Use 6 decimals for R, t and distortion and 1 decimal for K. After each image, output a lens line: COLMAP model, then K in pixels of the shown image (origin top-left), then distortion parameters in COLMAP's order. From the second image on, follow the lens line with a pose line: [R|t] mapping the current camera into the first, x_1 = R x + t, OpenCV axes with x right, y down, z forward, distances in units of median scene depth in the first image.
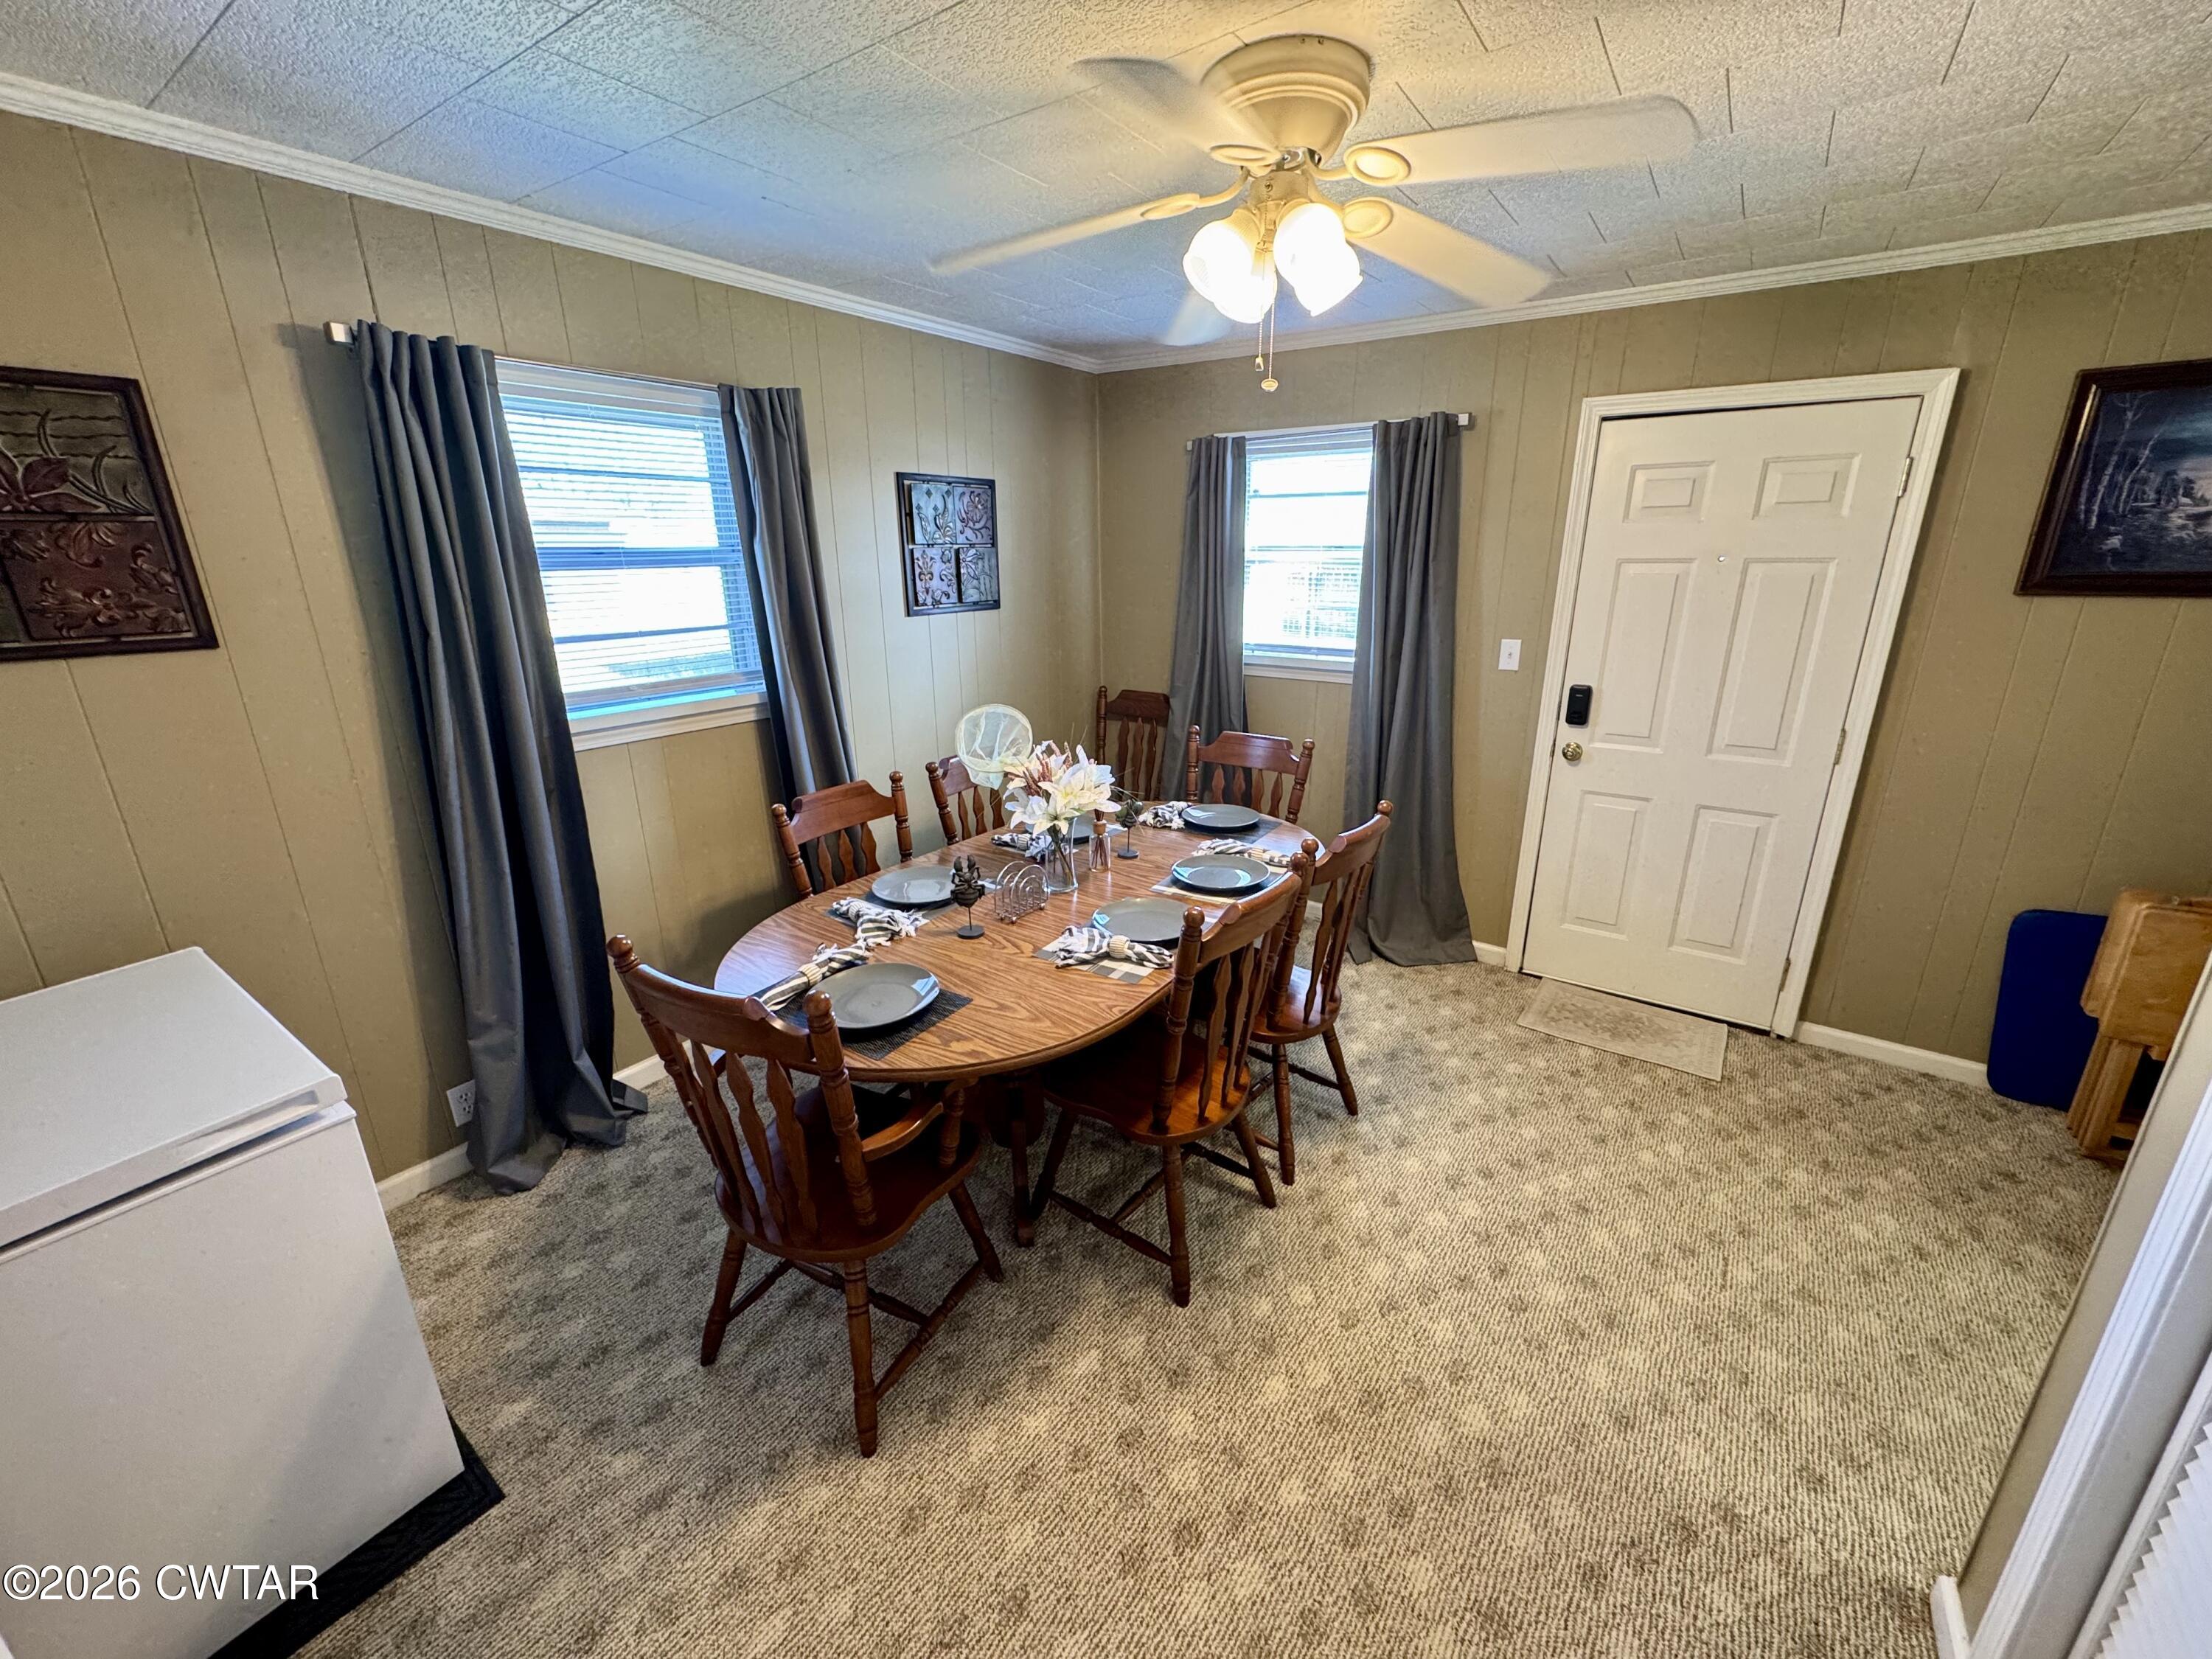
lens RADIAL K [[887.2, 0, 1101.7], [0, 887.2, 829.1], [0, 0, 1]] dist [-0.000902, -0.000307]
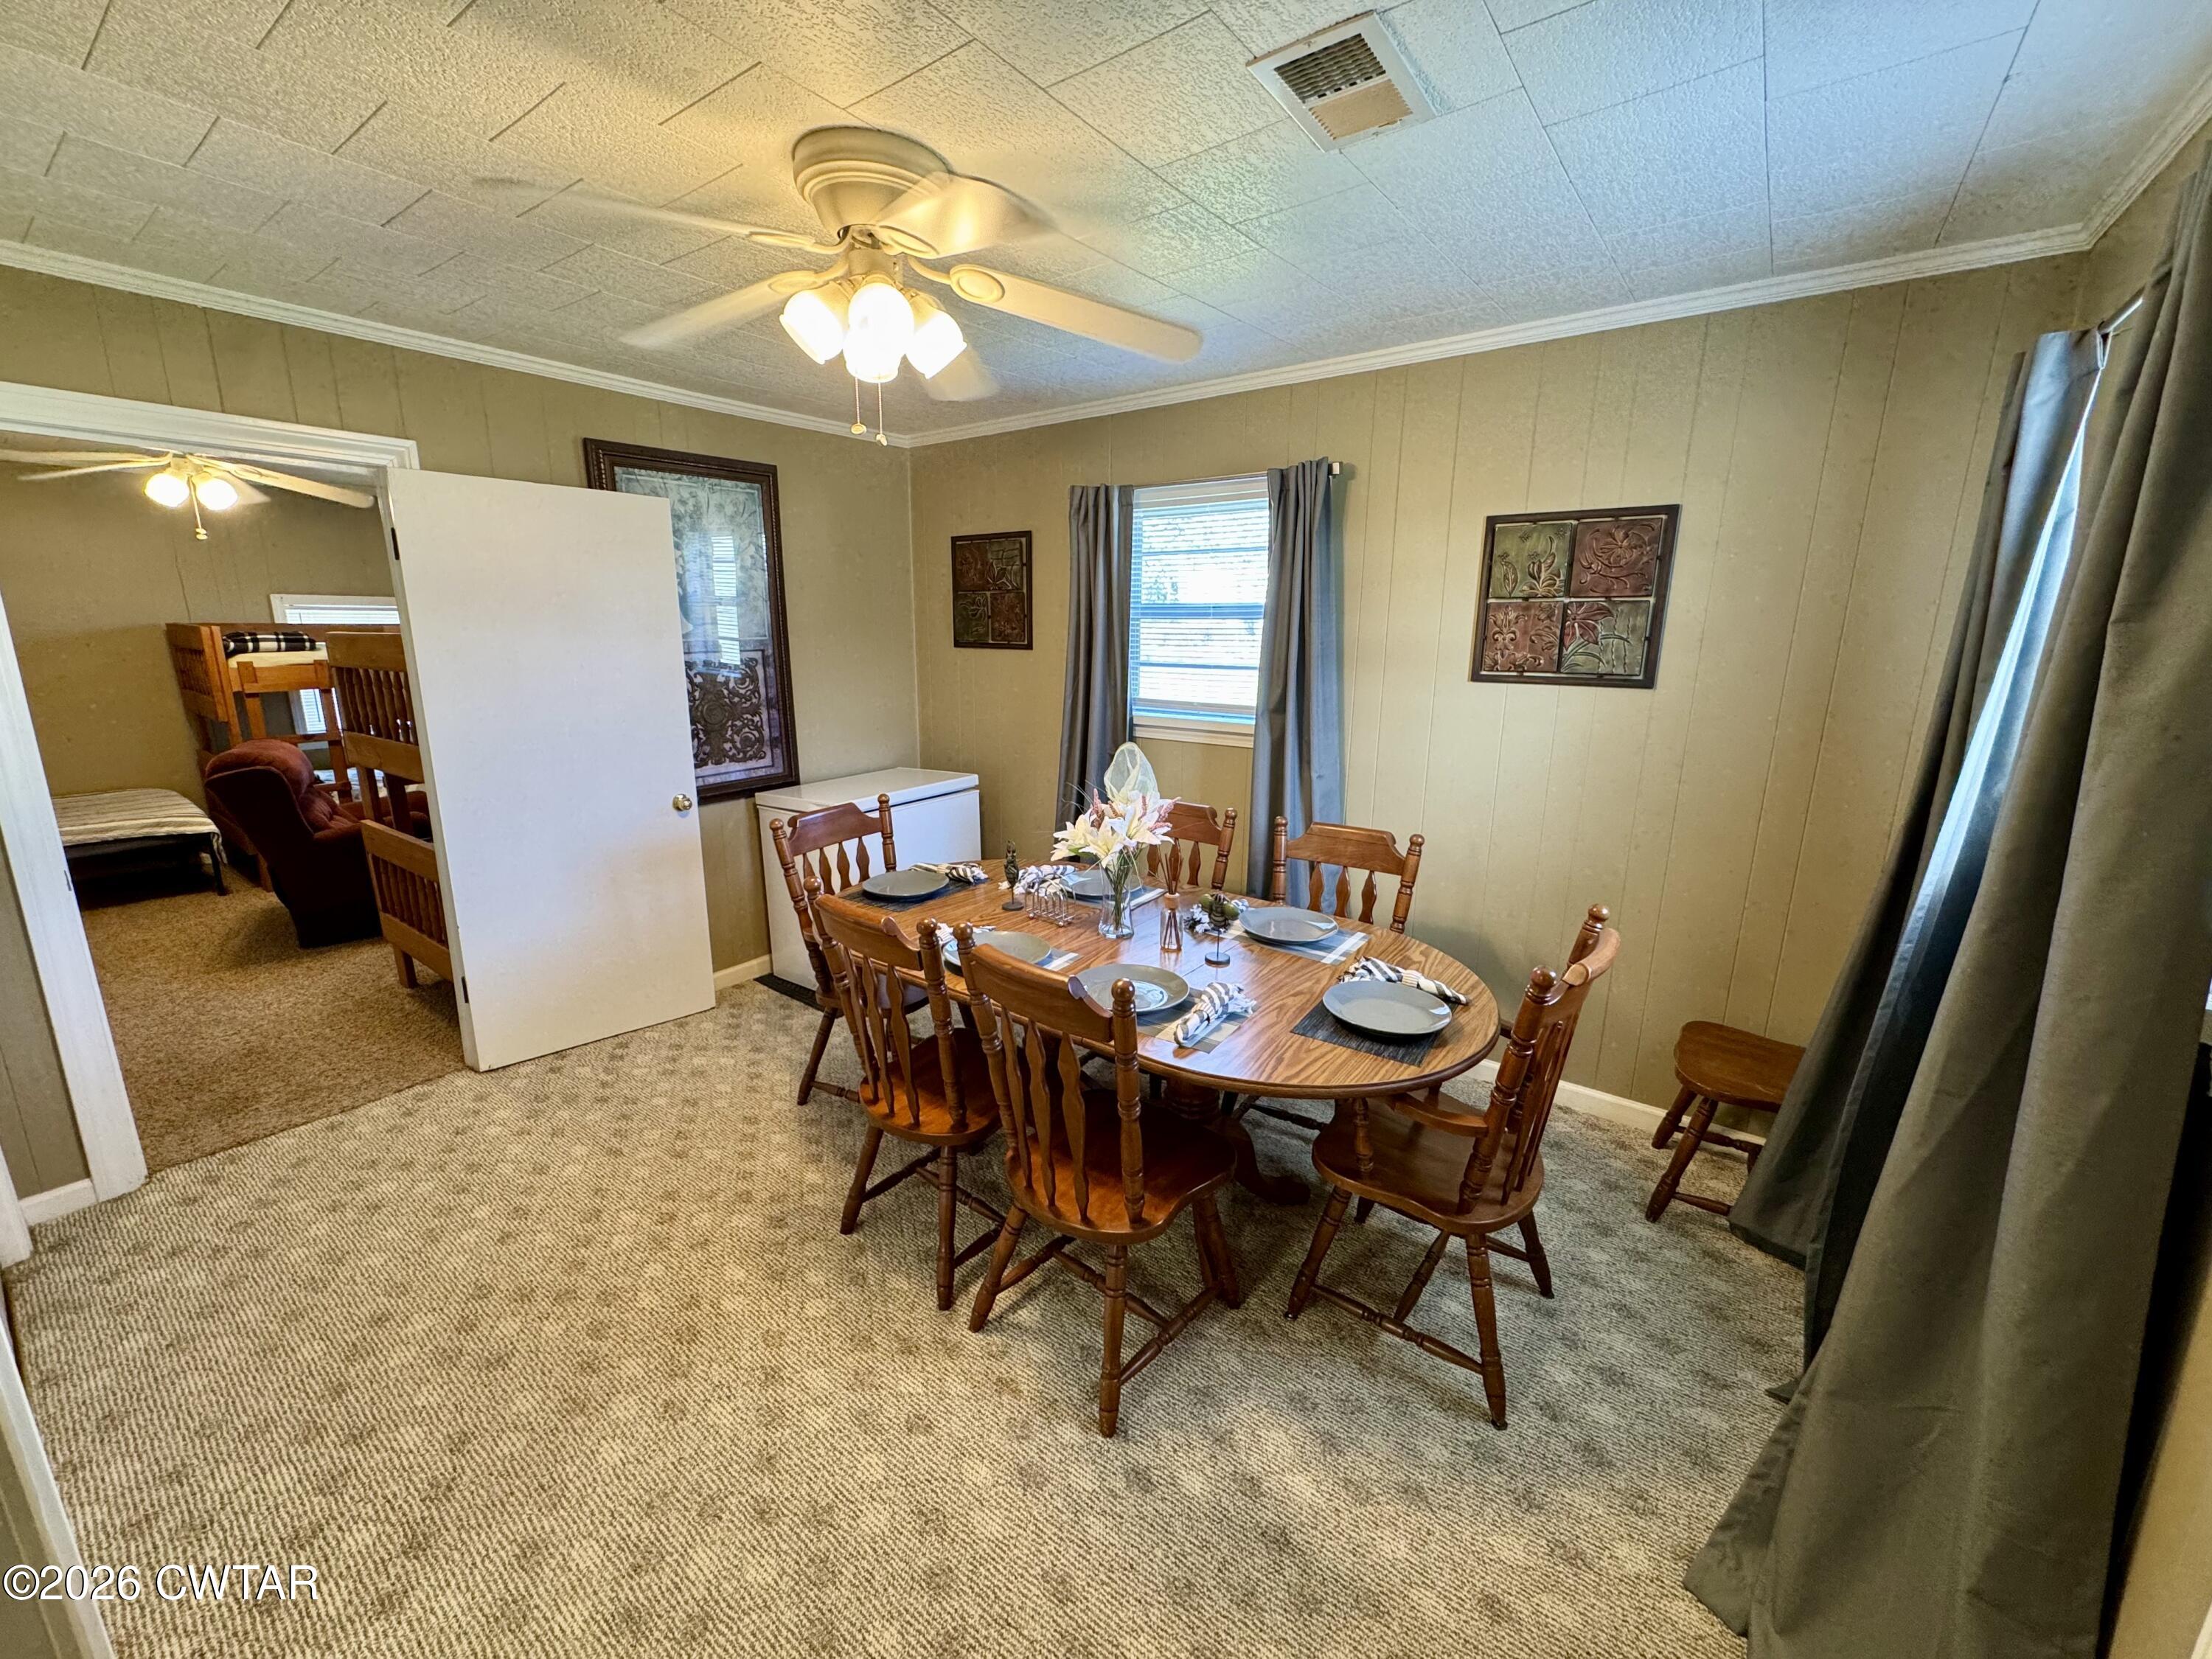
lens RADIAL K [[887.2, 0, 1101.7], [0, 887.2, 829.1], [0, 0, 1]] dist [-0.000902, -0.000307]
pose [[-0.026209, 0.231296, -0.972530, 0.986369], [-0.310333, 0.922916, 0.227859, -0.289167], [0.950266, 0.307781, 0.047590, 0.997251]]
